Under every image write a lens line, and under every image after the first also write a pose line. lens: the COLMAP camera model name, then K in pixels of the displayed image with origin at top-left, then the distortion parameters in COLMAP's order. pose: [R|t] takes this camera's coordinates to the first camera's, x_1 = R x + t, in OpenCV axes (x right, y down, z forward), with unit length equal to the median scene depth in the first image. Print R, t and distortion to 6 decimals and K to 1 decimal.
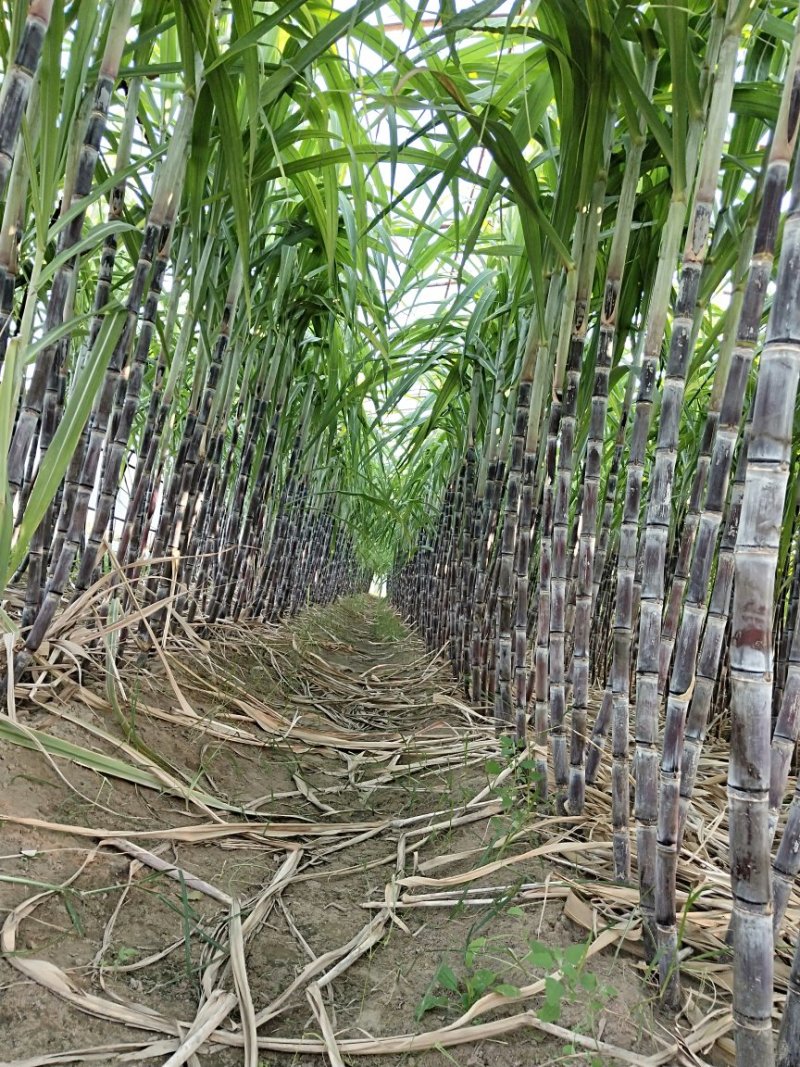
lens RADIAL K [[804.9, 0, 400.9], [0, 804.9, 529.9], [0, 0, 1]] dist [0.028428, -0.005127]
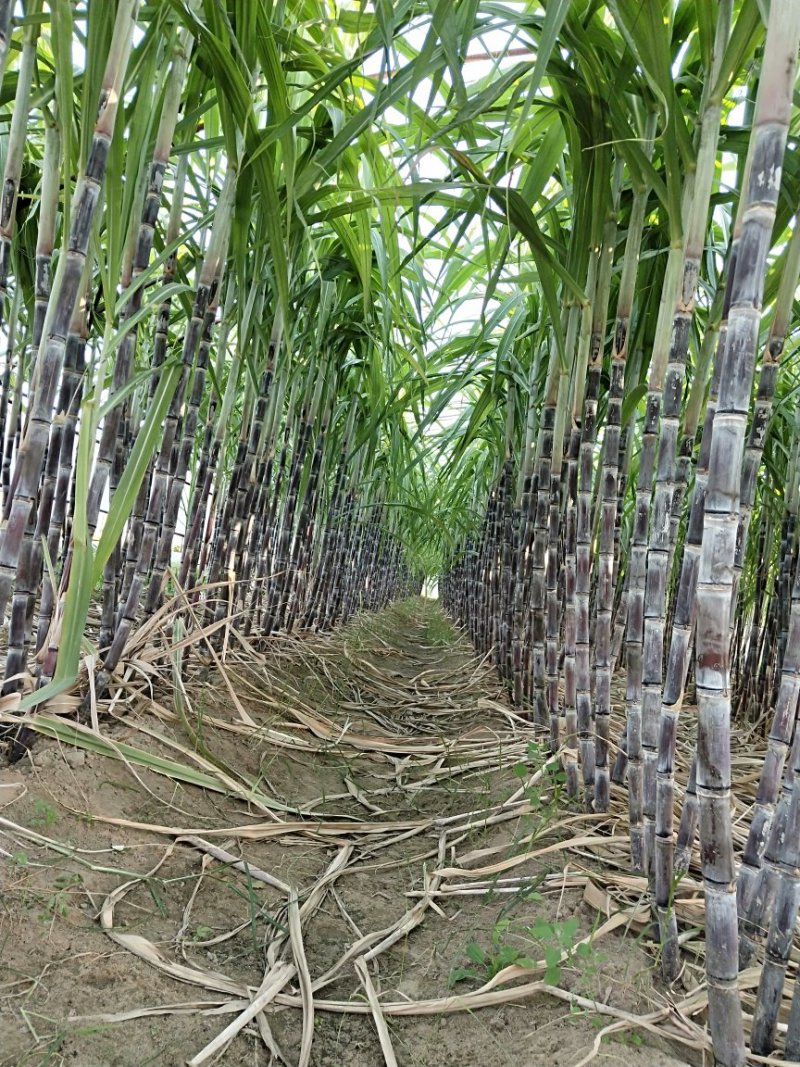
lens RADIAL K [[804.9, 0, 400.9], [0, 804.9, 529.9], [0, 0, 1]] dist [0.028428, -0.005127]
pose [[0.997531, -0.031176, -0.062933, 0.021686], [0.031085, 0.999514, -0.002432, -0.026315], [0.062978, 0.000470, 0.998015, -0.081837]]
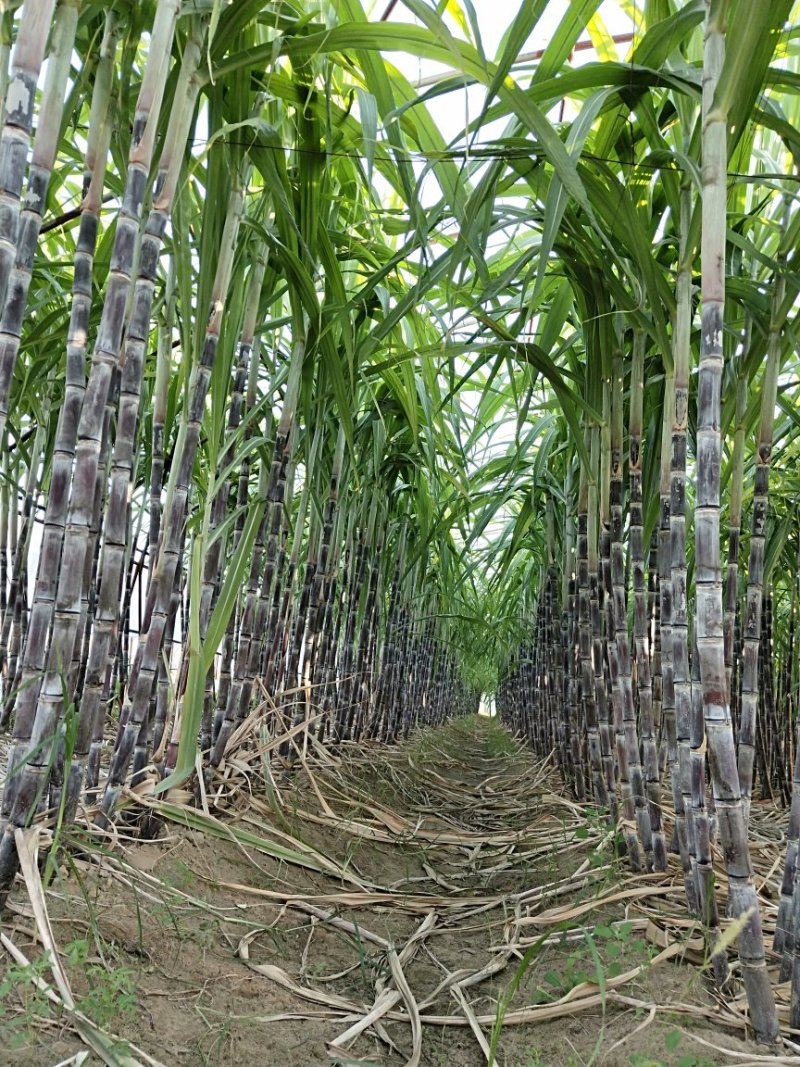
lens RADIAL K [[803.5, 0, 400.0], [0, 803.5, 533.5], [0, 0, 1]] dist [0.019849, -0.000470]
pose [[0.987648, -0.108305, -0.113233, 0.019633], [0.090873, 0.984629, -0.149157, 0.000381], [0.127647, 0.137025, 0.982309, -0.232708]]
